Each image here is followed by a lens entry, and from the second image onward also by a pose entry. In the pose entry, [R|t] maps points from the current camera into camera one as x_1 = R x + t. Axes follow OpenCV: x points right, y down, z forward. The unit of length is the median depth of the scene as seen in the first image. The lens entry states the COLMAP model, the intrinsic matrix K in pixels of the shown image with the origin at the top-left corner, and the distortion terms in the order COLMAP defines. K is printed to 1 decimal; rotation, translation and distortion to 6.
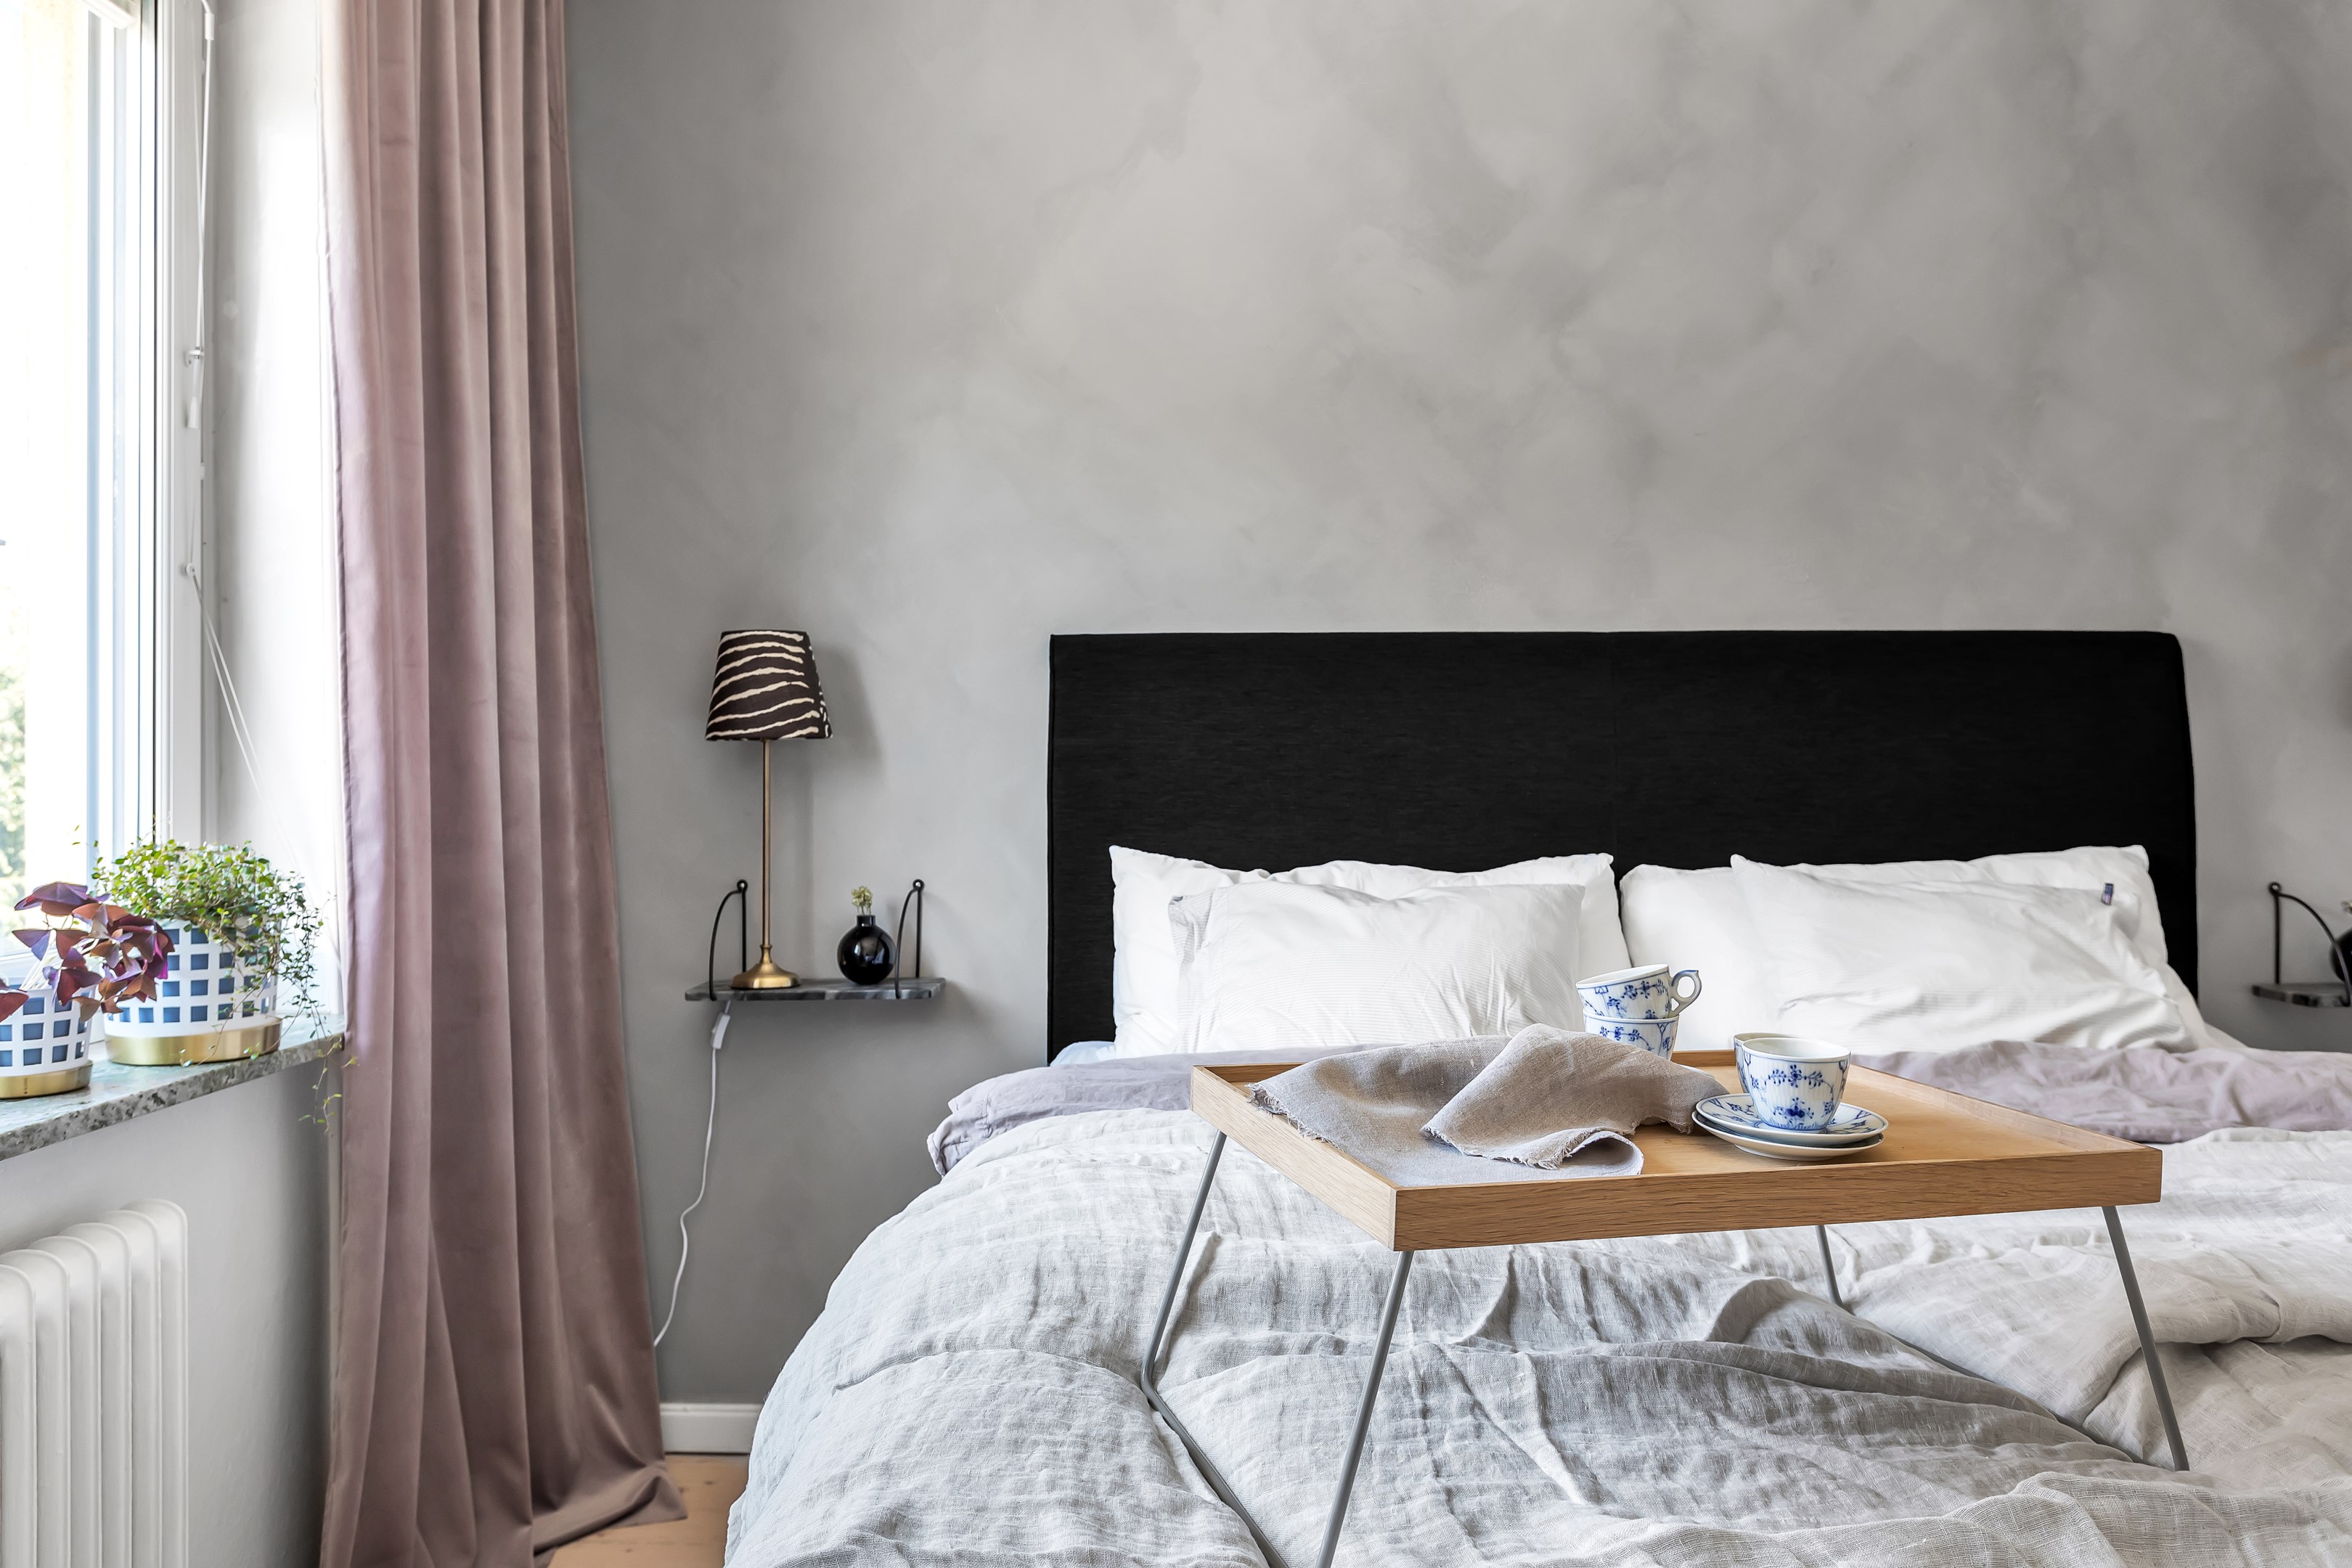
lens RADIAL K [[1771.6, 0, 1176.0], [0, 1771.6, 784.0], [0, 0, 1]] dist [-0.001928, -0.001835]
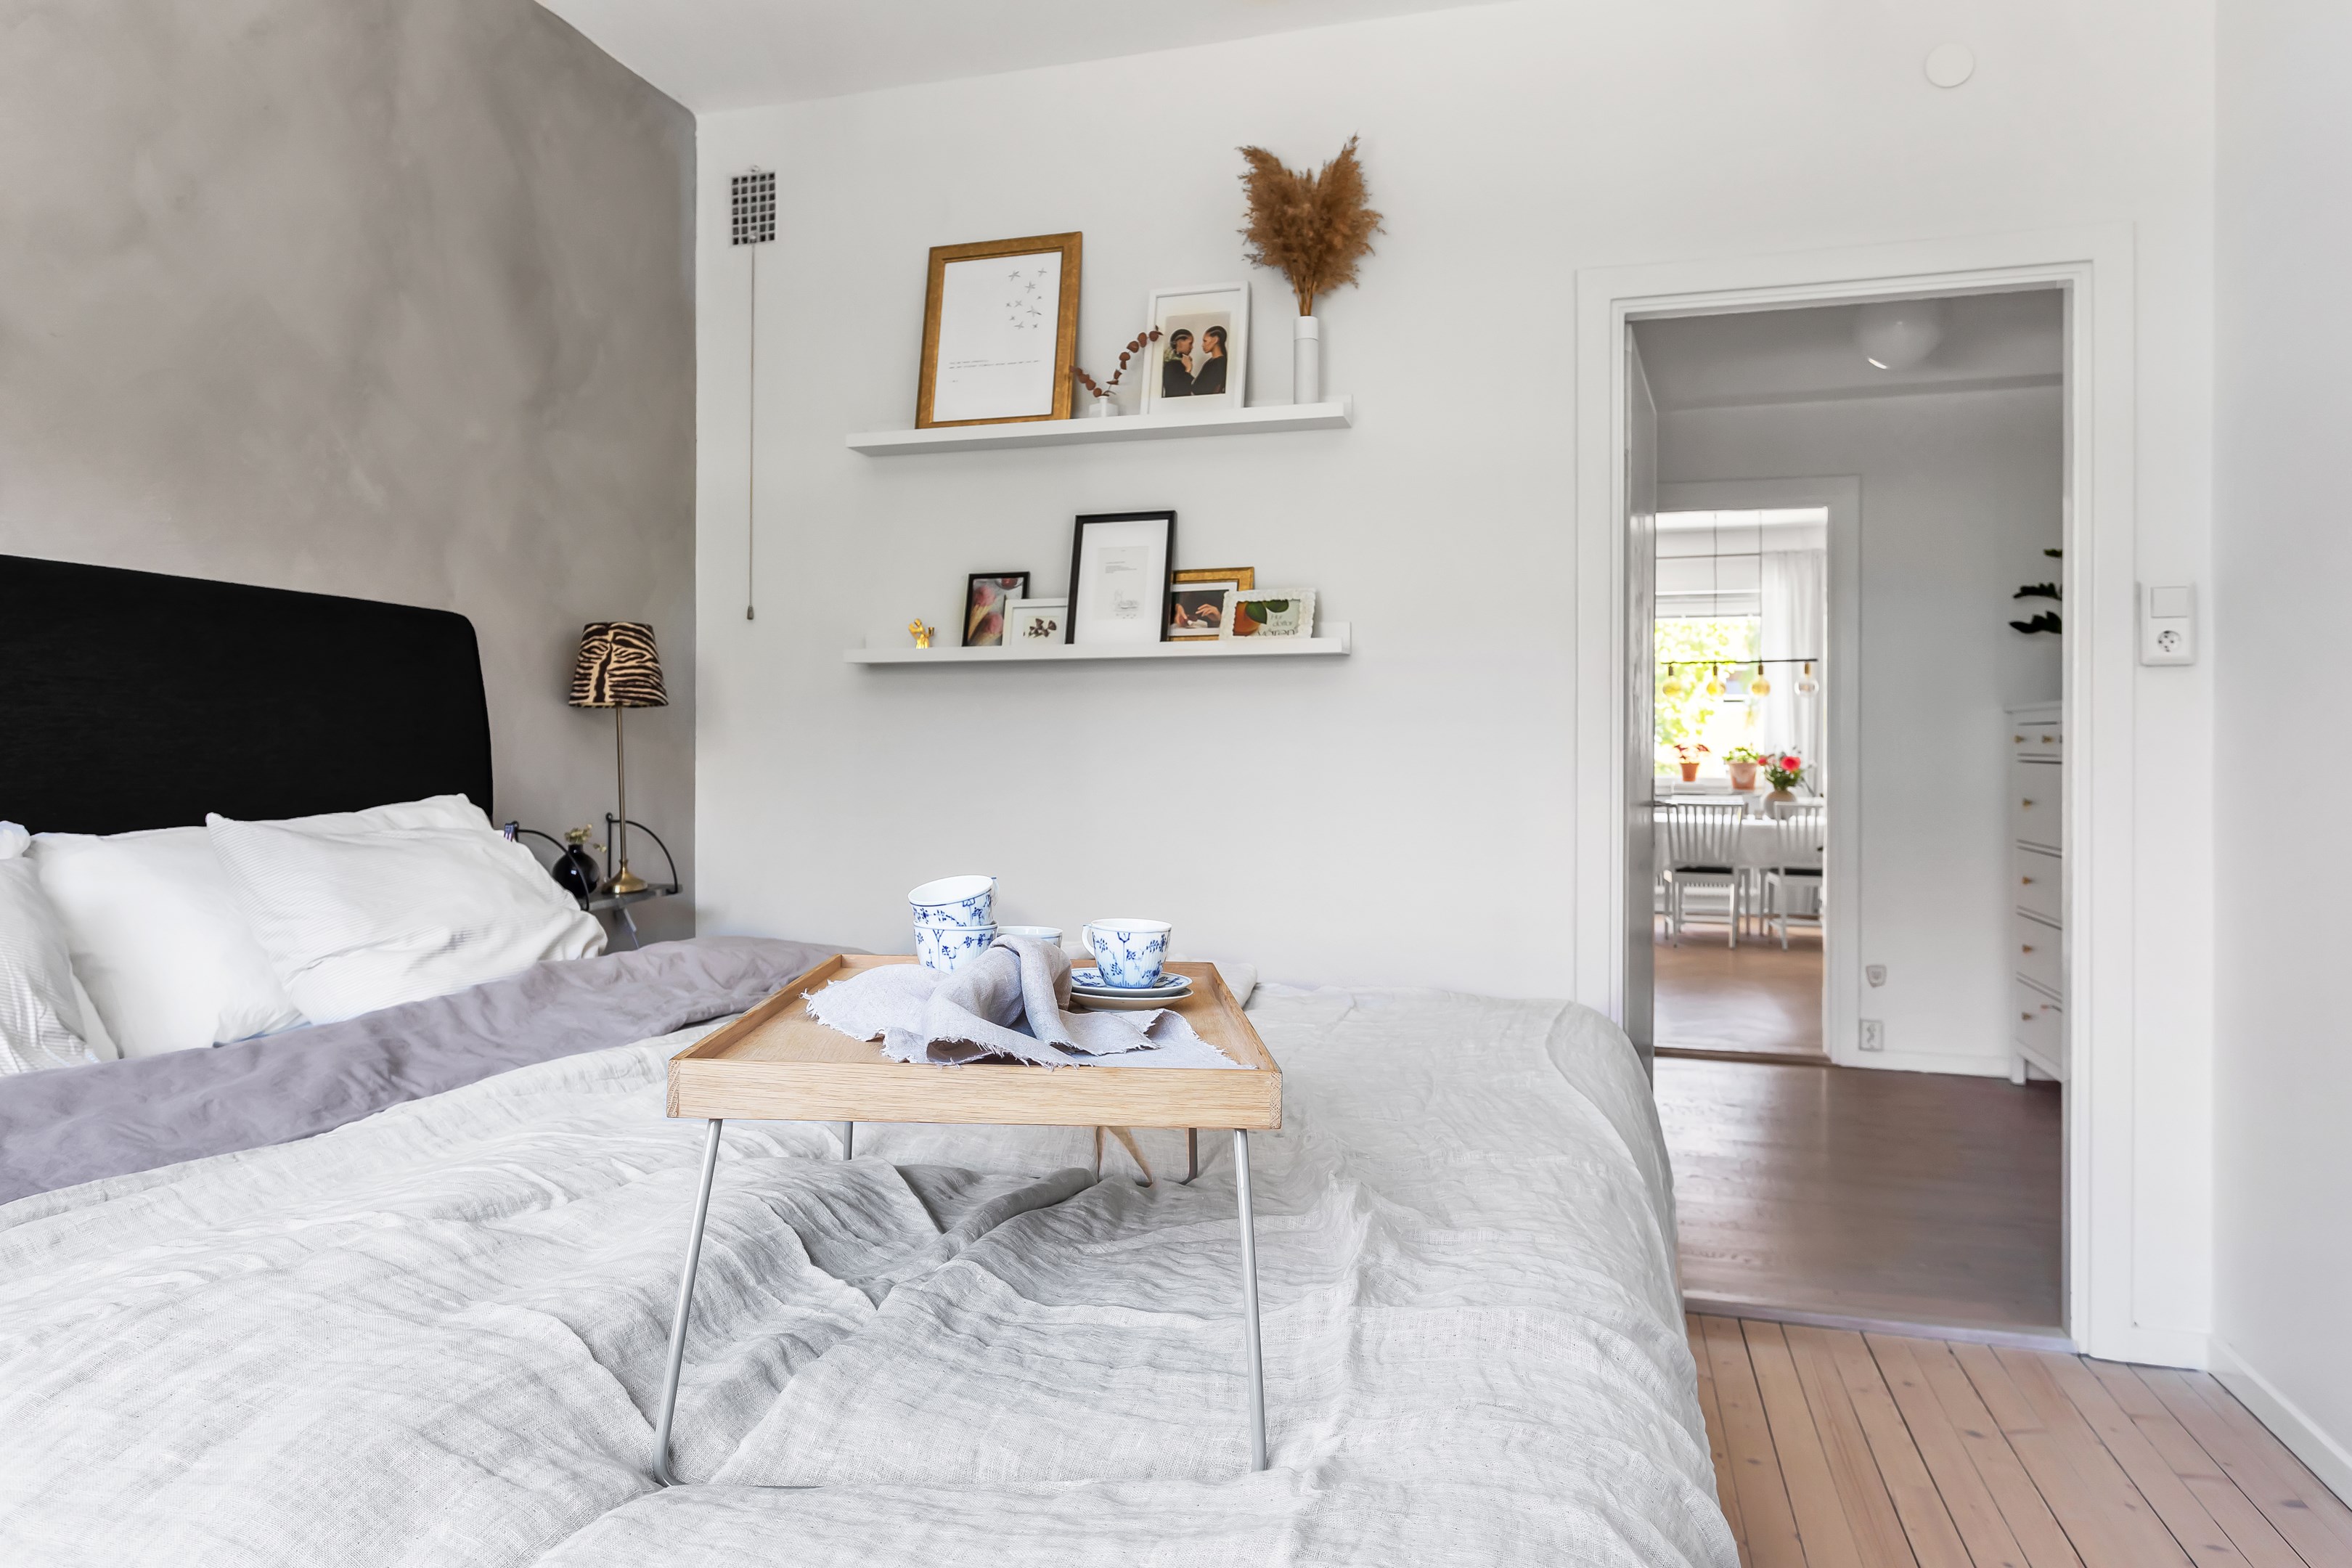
lens RADIAL K [[1461.9, 0, 1172.5], [0, 1461.9, 750.3], [0, 0, 1]] dist [-0.000337, 0.000577]
pose [[0.236898, 0.001595, 0.971533, -0.314225], [0.007134, 0.999969, -0.003381, 0.014204], [-0.971508, 0.007732, 0.236879, 0.349984]]
